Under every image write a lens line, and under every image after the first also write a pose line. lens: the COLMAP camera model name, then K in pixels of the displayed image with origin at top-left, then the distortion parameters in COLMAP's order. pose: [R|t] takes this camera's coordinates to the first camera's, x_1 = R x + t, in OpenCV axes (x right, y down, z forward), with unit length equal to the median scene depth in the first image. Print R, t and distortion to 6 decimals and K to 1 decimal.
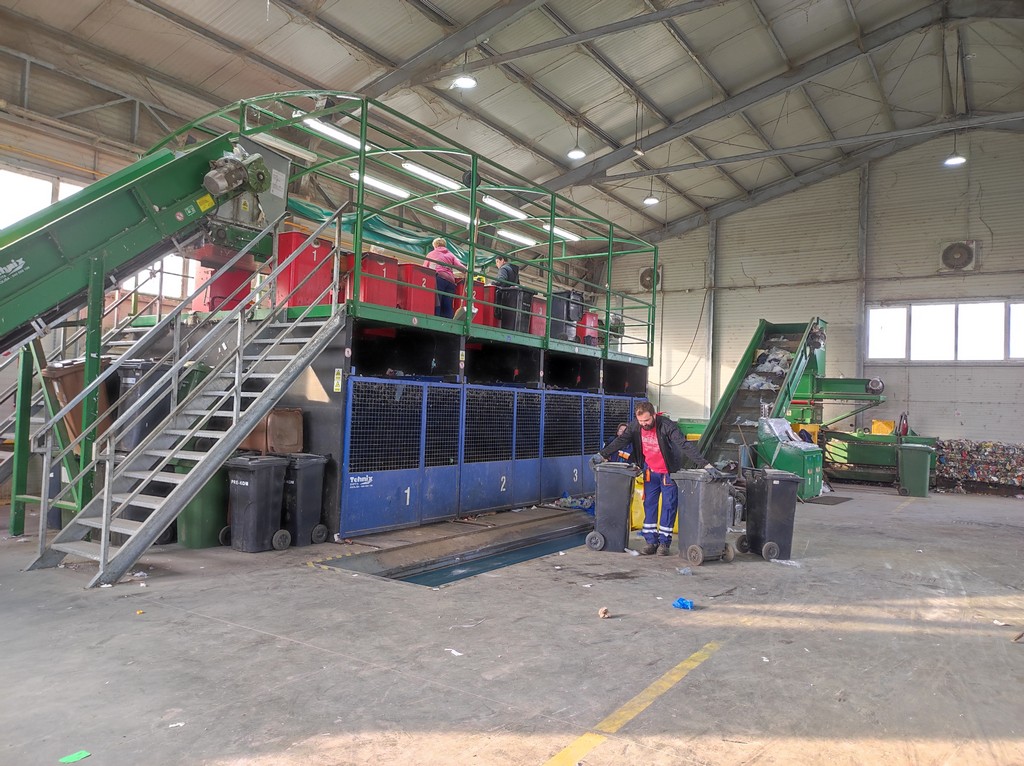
lens RADIAL K [[747.3, 0, 512.0], [0, 747.3, 383.0], [0, 0, 1]] dist [0.041856, -0.028237]
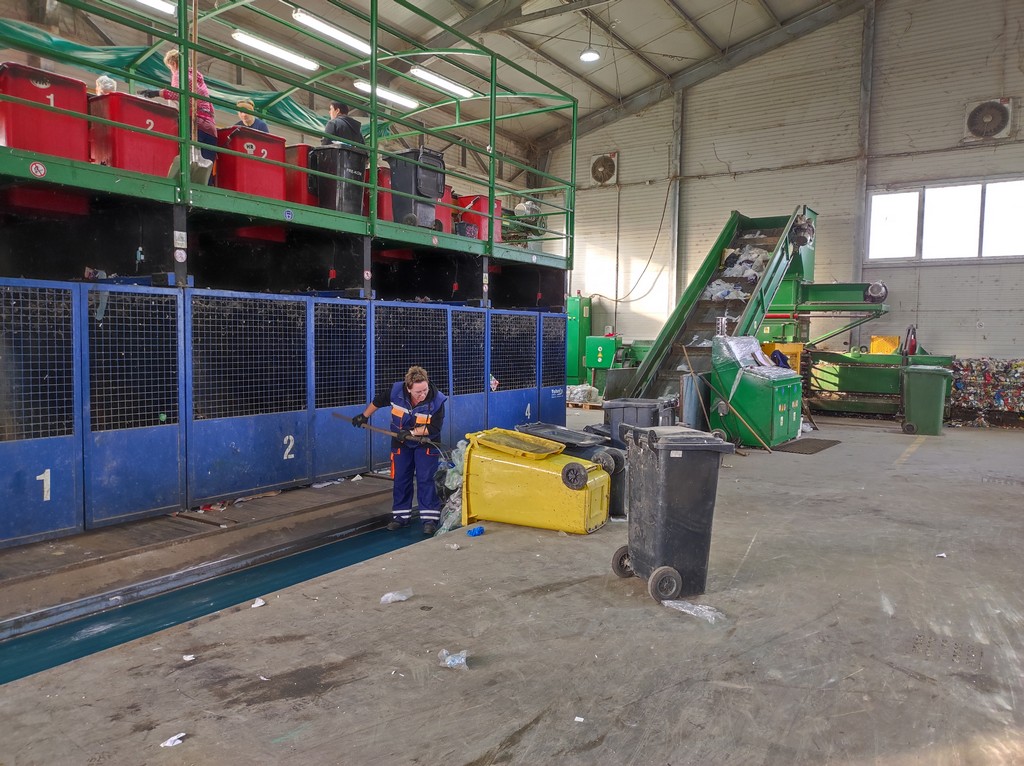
lens RADIAL K [[747.3, 0, 512.0], [0, 747.3, 383.0], [0, 0, 1]] dist [0.041856, -0.028237]
pose [[0.999731, -0.022963, -0.003205, 0.105245], [0.023165, 0.995028, 0.096863, 0.013142], [0.000965, -0.096912, 0.995293, 0.213282]]
